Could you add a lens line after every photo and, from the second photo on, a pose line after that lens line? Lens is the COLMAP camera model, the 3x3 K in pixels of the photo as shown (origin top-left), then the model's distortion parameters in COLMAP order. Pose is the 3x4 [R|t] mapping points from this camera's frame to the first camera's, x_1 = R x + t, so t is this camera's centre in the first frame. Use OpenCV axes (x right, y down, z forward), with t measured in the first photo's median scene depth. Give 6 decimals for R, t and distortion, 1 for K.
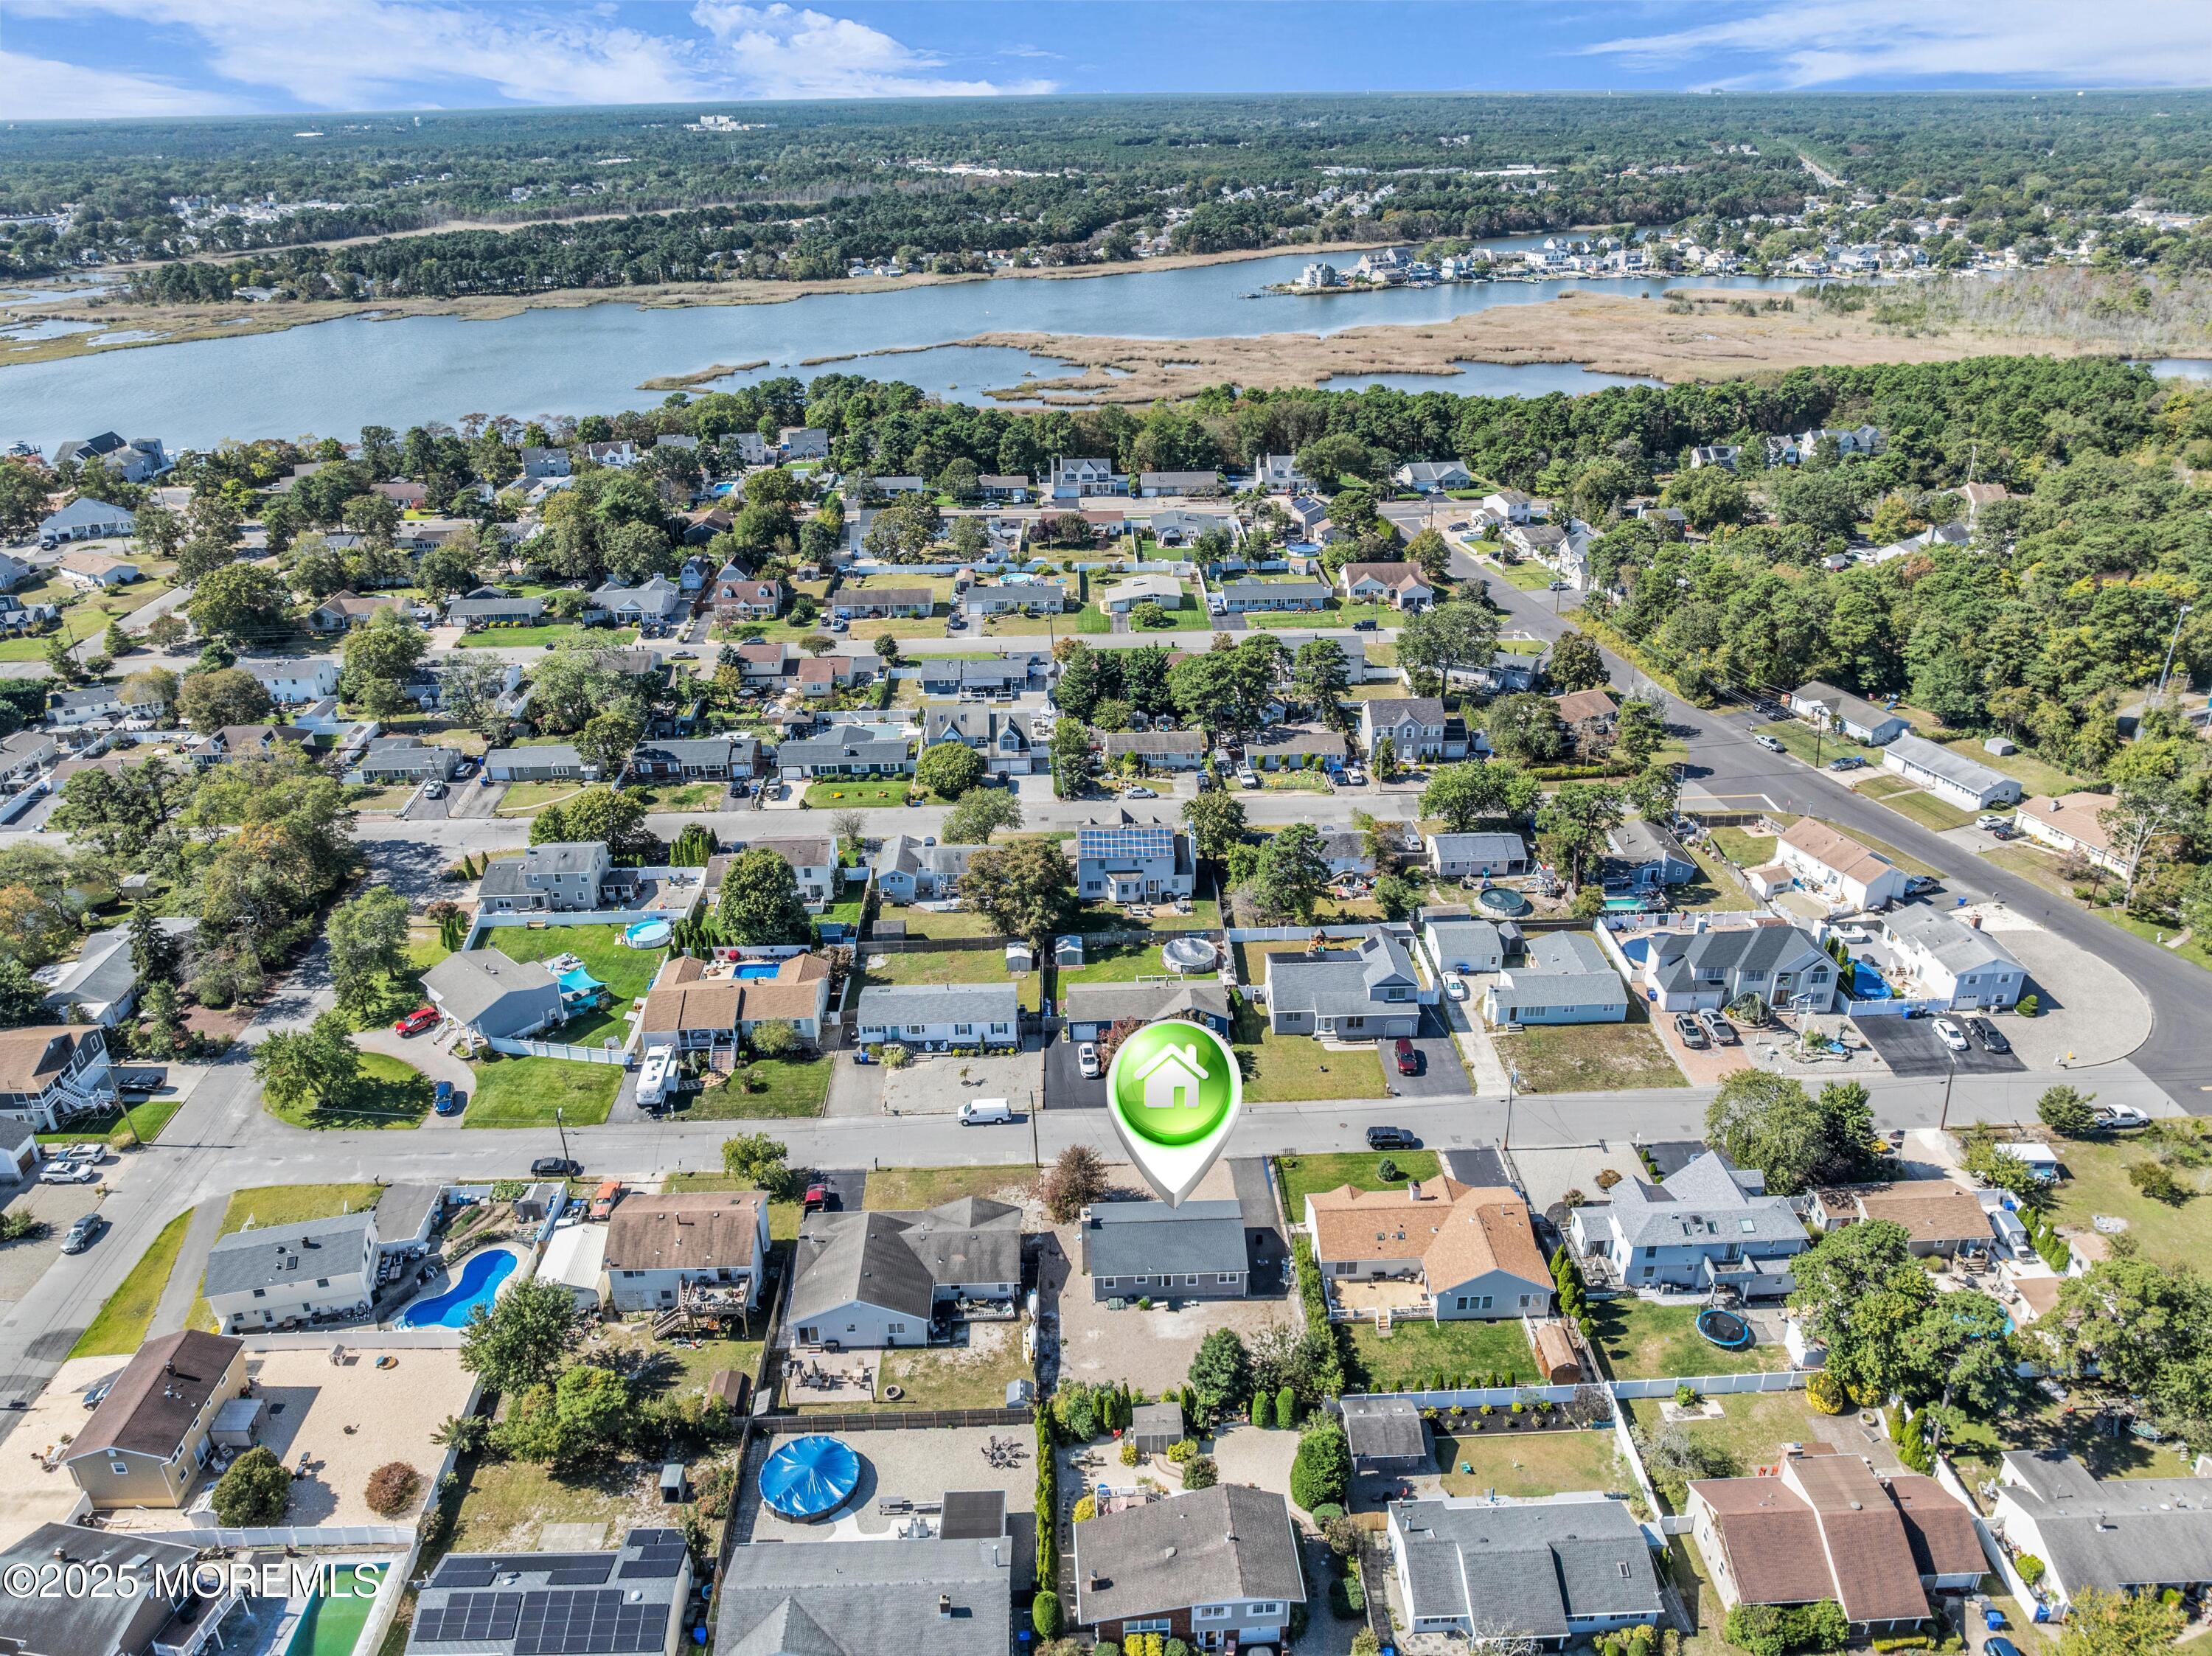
lens RADIAL K [[1555.4, 0, 1106.0], [0, 1555.4, 828.0], [0, 0, 1]] dist [-0.005849, -0.001092]
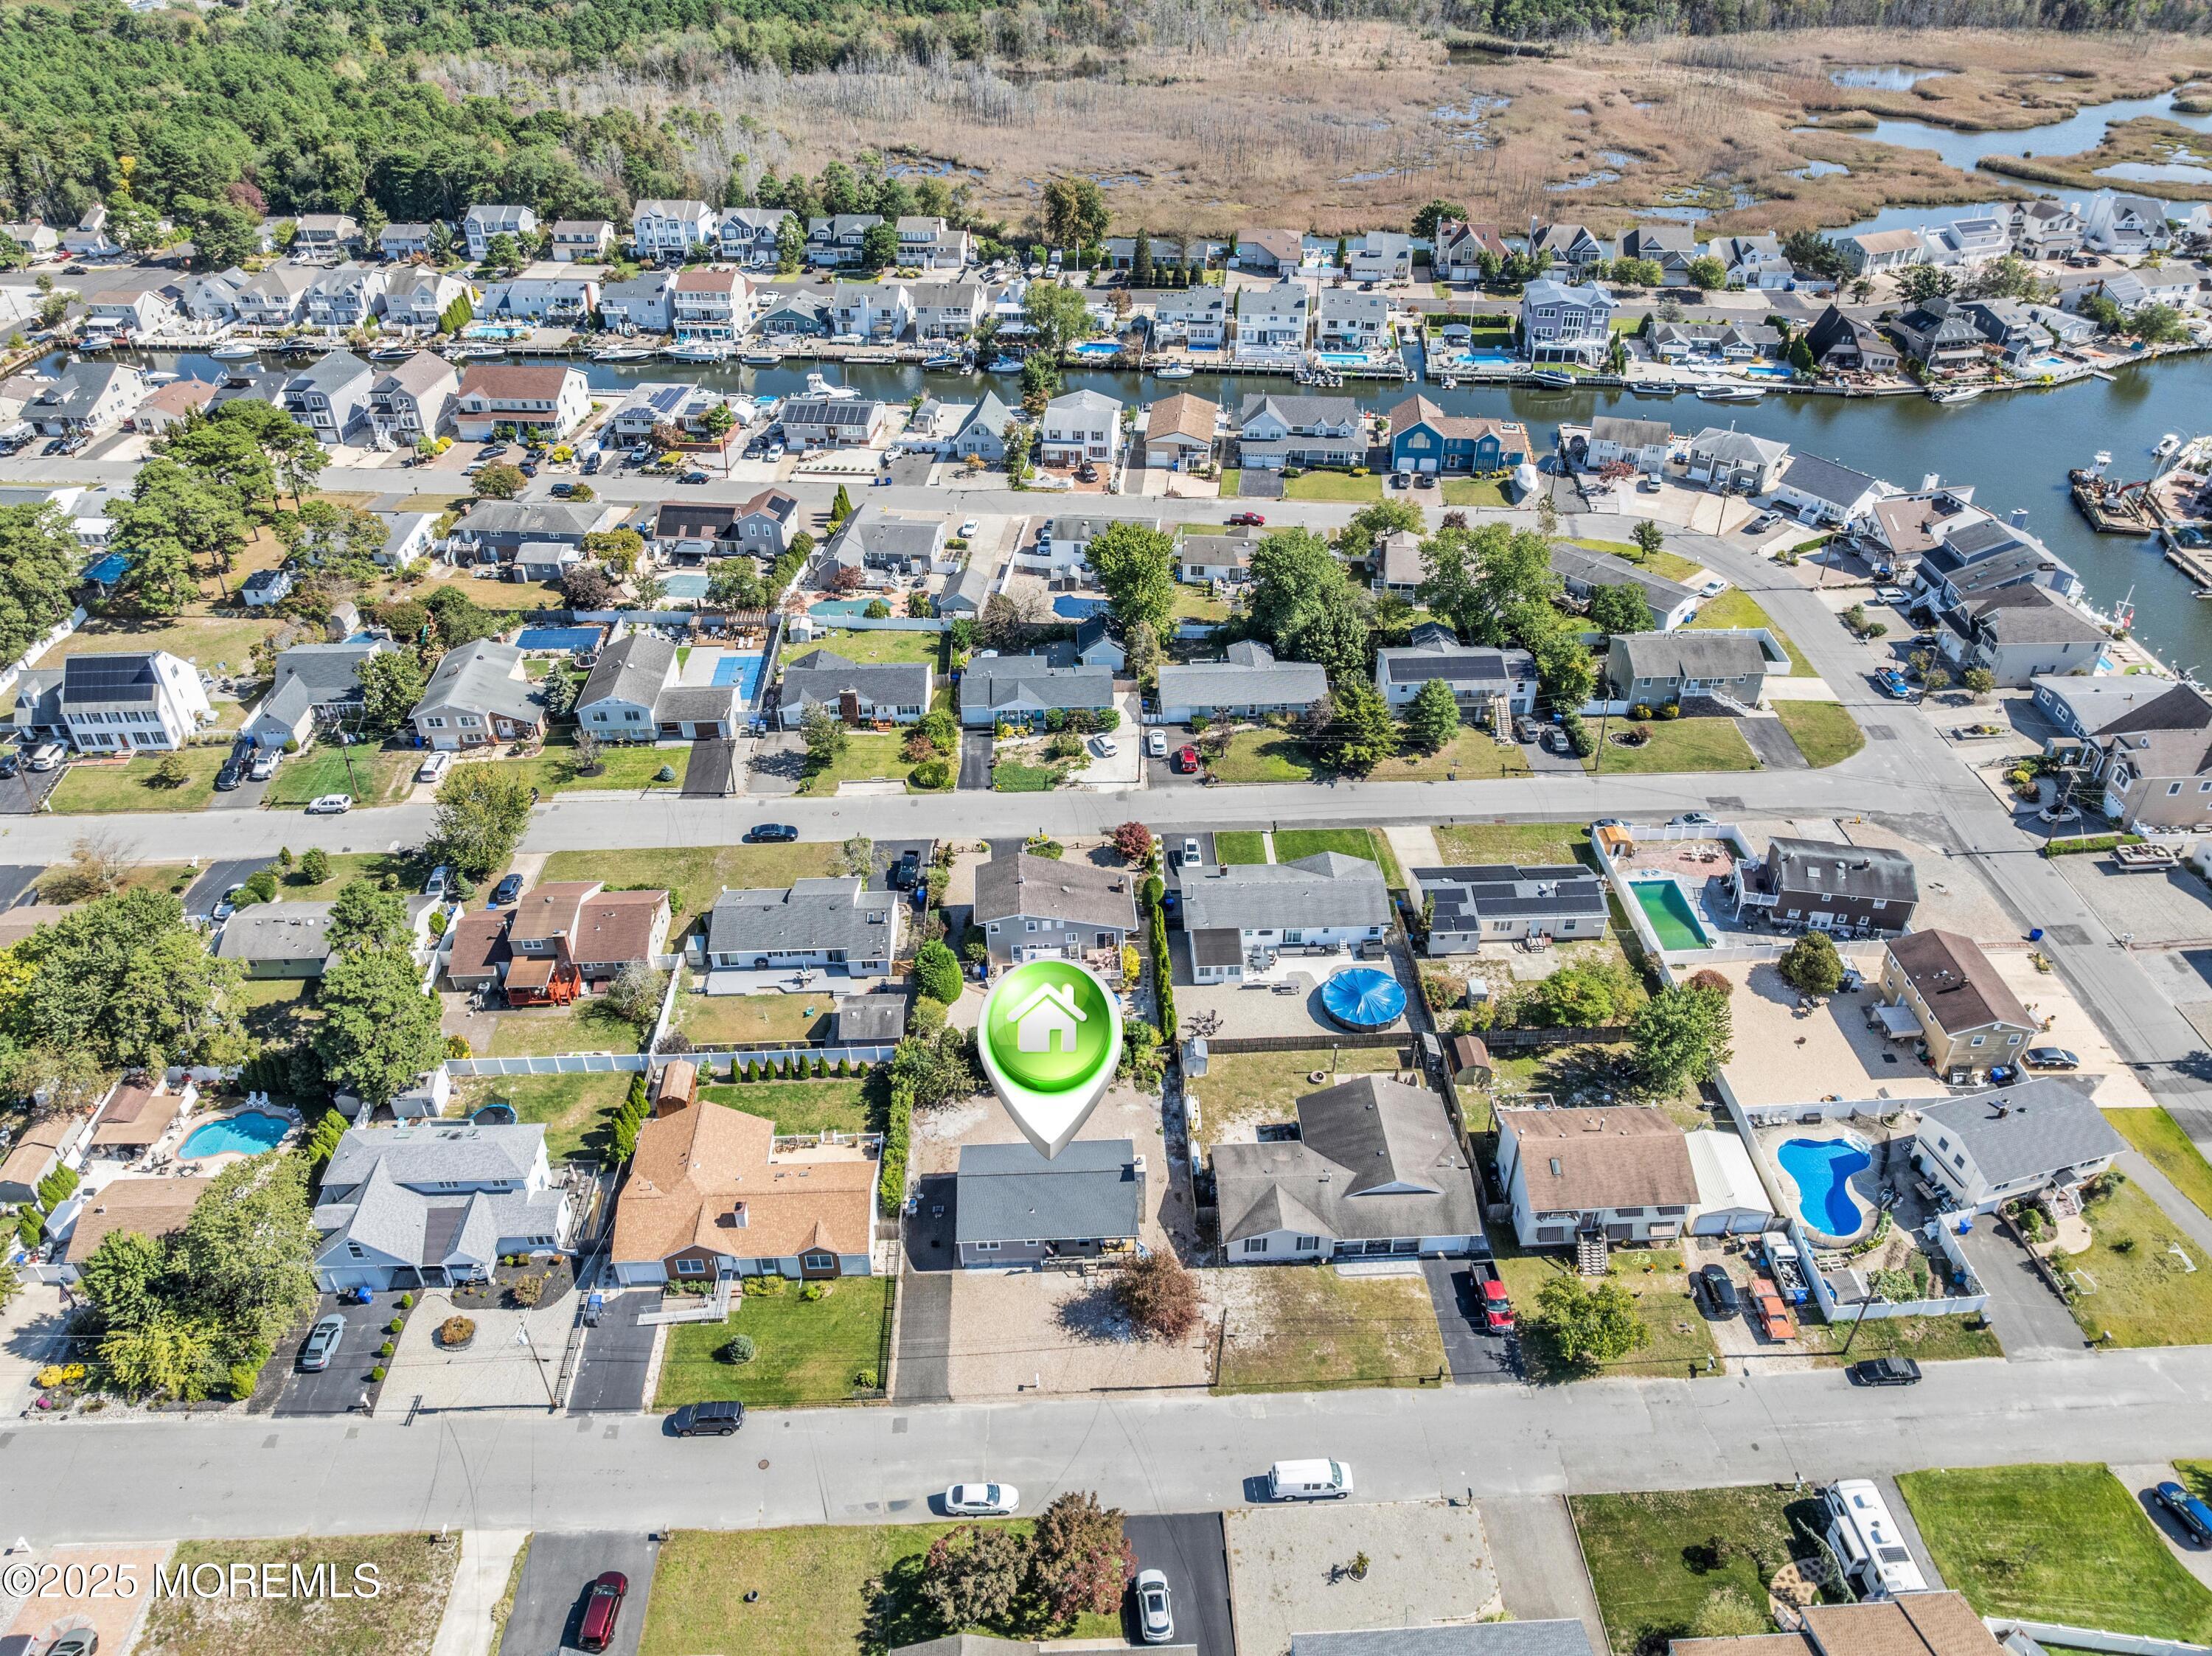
lens RADIAL K [[1555.4, 0, 1106.0], [0, 1555.4, 828.0], [0, 0, 1]] dist [-0.005849, -0.001092]
pose [[-0.999760, 0.017483, 0.013237, -0.007389], [0.019882, 0.467984, 0.883513, -0.492954], [0.009251, 0.883564, -0.468219, 1.014690]]
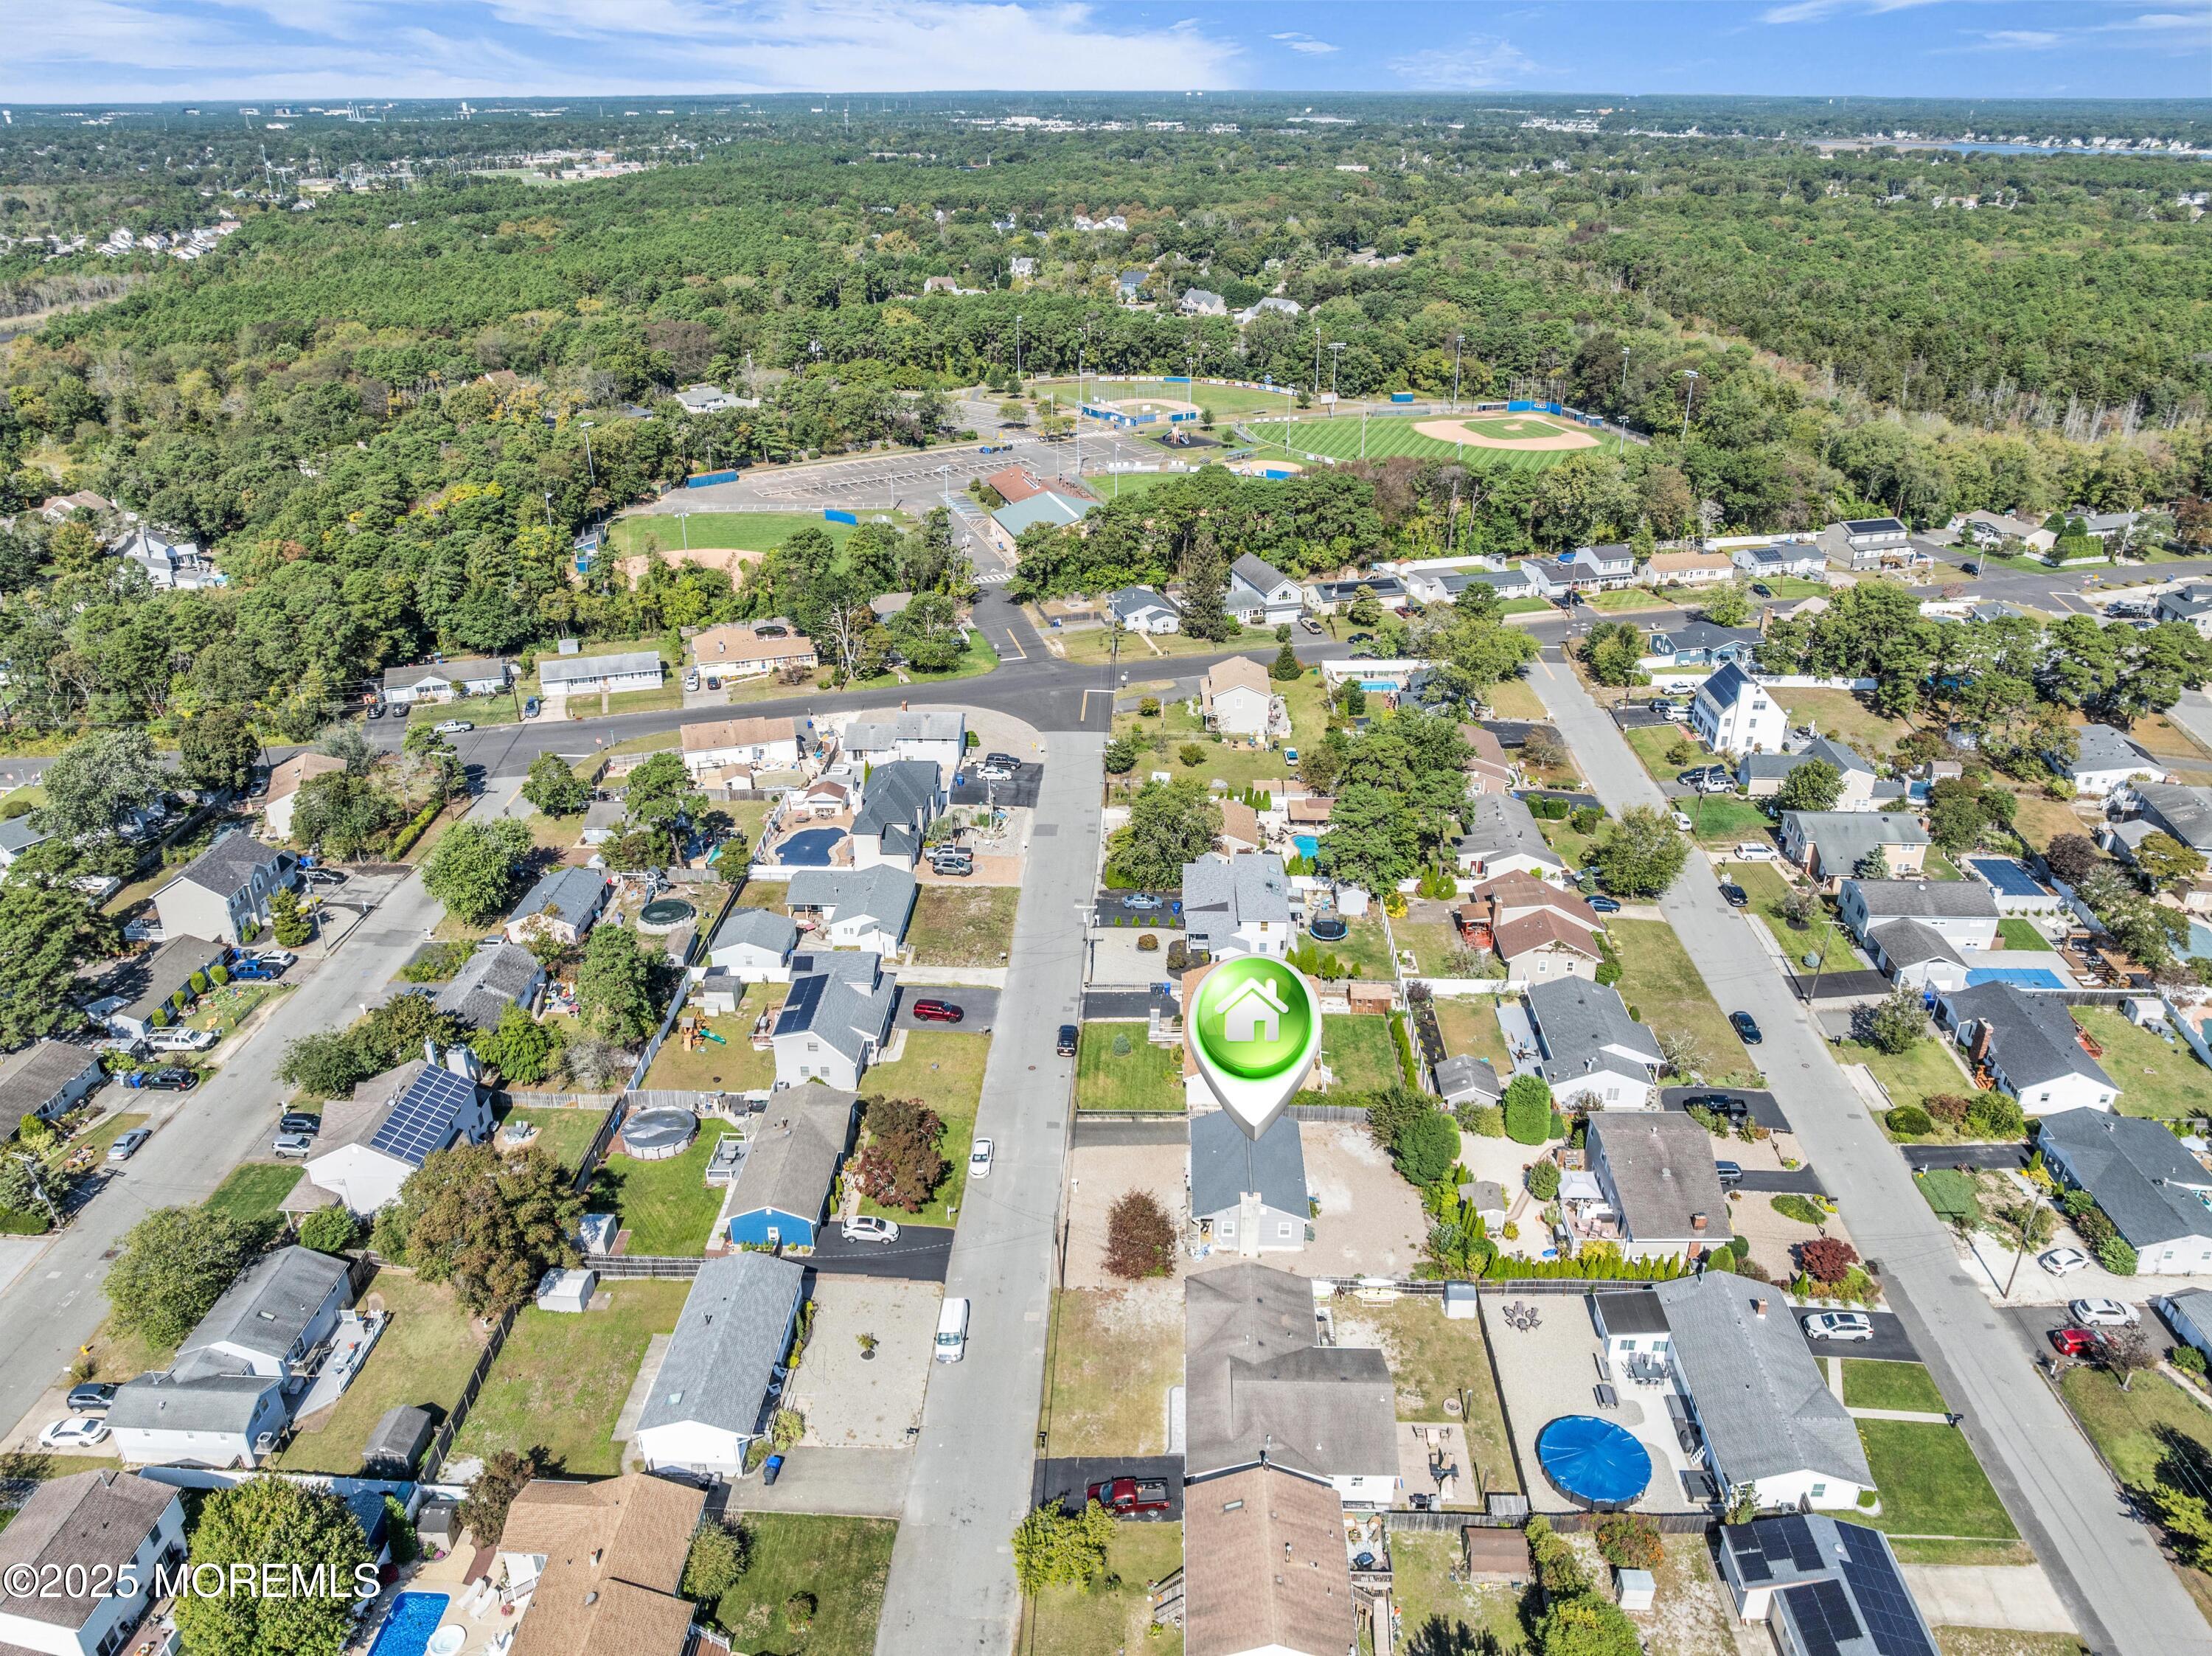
lens RADIAL K [[1555.4, 0, 1106.0], [0, 1555.4, 828.0], [0, 0, 1]] dist [-0.005849, -0.001092]
pose [[0.069293, -0.422589, 0.903669, -0.612656], [0.435012, 0.827986, 0.353840, -0.238579], [-0.897754, 0.368588, 0.241205, 0.637938]]
